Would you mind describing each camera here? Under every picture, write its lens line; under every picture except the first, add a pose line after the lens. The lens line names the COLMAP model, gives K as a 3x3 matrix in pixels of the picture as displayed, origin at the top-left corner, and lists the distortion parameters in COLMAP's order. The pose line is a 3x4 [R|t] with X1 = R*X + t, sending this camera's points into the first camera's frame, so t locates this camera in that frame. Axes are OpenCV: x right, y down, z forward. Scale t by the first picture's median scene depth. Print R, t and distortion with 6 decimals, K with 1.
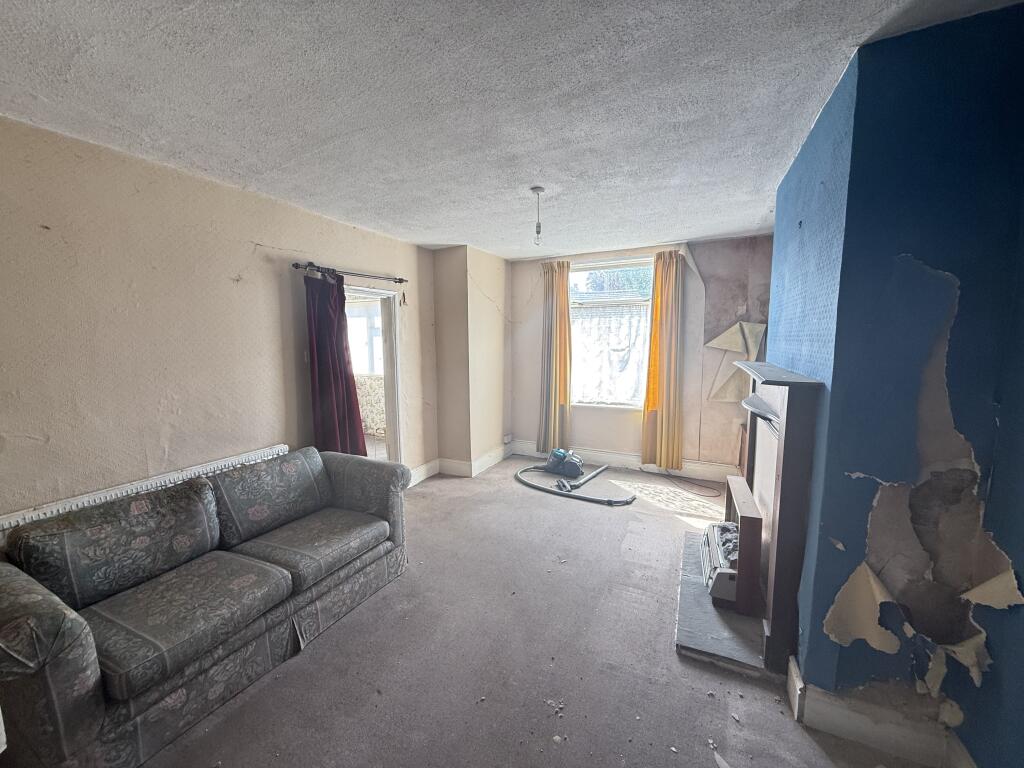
lens RADIAL K [[403.7, 0, 513.2], [0, 403.7, 387.0], [0, 0, 1]] dist [0.001461, -0.001315]
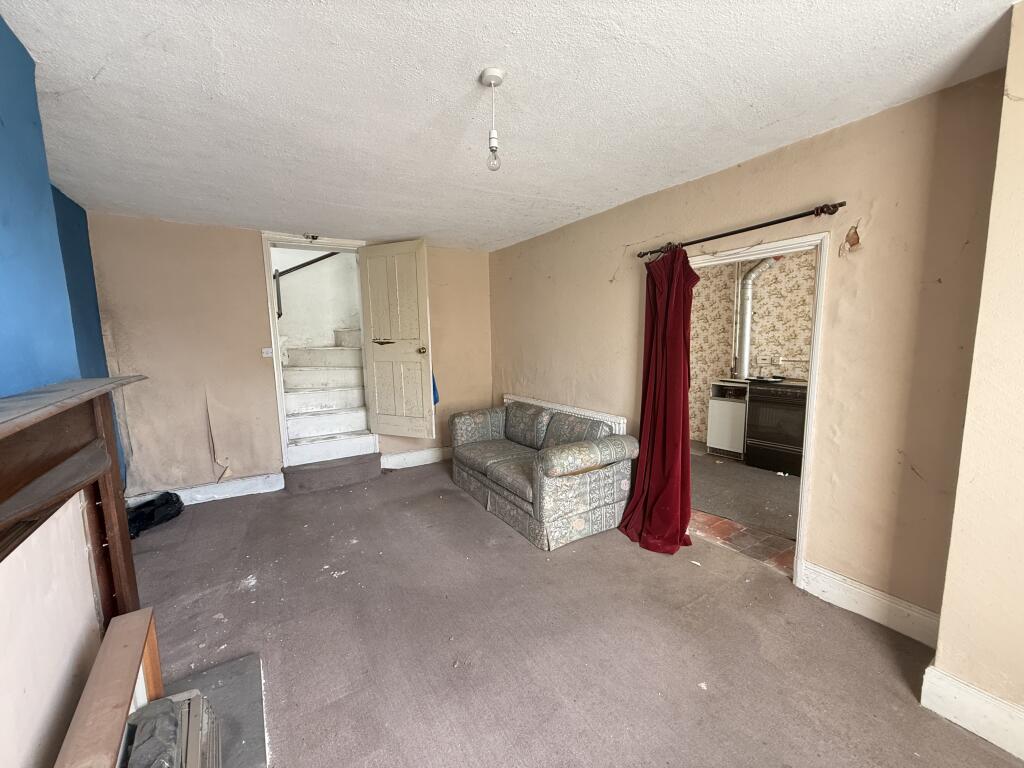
lens RADIAL K [[403.7, 0, 512.5], [0, 403.7, 385.9], [0, 0, 1]] dist [0.001461, -0.001315]
pose [[-0.524258, 0.132637, -0.841166, 0.577008], [-0.073882, 0.976986, 0.200100, -0.160787], [0.848348, 0.167051, -0.502393, 1.337734]]
